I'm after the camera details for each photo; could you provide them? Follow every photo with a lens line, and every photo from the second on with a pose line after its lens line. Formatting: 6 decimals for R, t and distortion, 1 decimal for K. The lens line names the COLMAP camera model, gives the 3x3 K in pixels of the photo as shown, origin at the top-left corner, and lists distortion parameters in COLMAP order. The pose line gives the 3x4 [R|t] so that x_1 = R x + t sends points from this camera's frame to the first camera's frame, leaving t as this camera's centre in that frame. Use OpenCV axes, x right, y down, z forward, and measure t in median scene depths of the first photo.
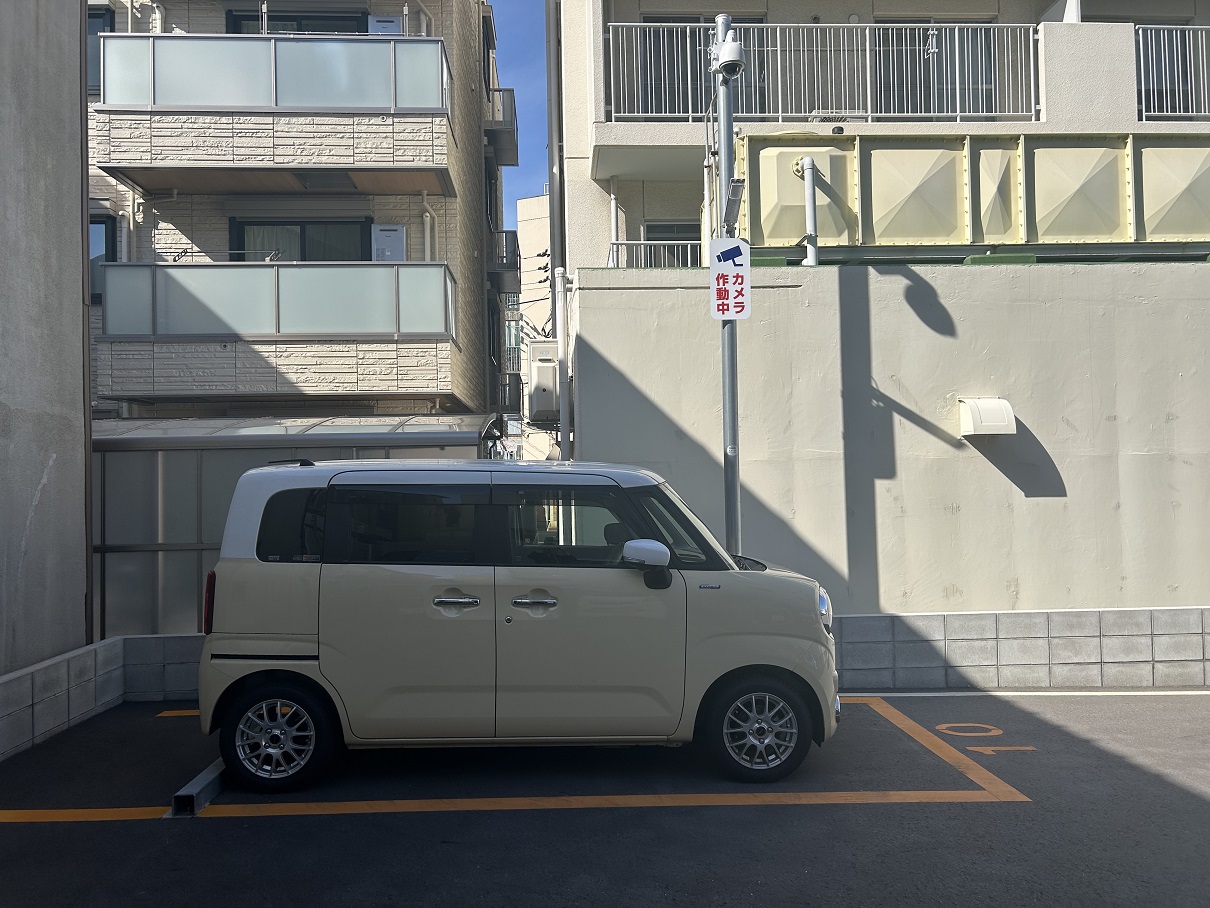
lens RADIAL K [[908.3, 0, 601.3], [0, 908.3, 452.0], [0, 0, 1]] dist [0.011734, -0.004478]
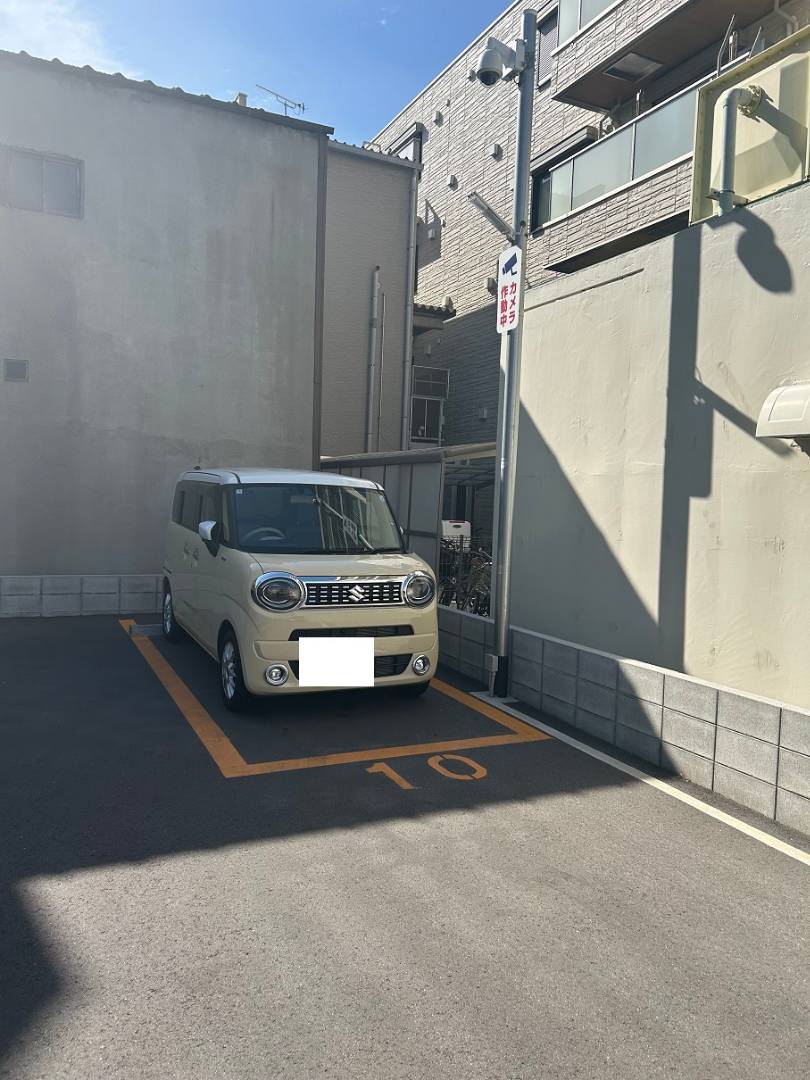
lens RADIAL K [[810.7, 0, 401.9], [0, 810.7, 540.2], [0, 0, 1]] dist [0.011734, -0.004478]
pose [[0.382843, 0.076102, -0.920674, 0.853795], [-0.015963, 0.996997, 0.075773, 0.016513], [0.923676, -0.014313, 0.382908, 0.498587]]
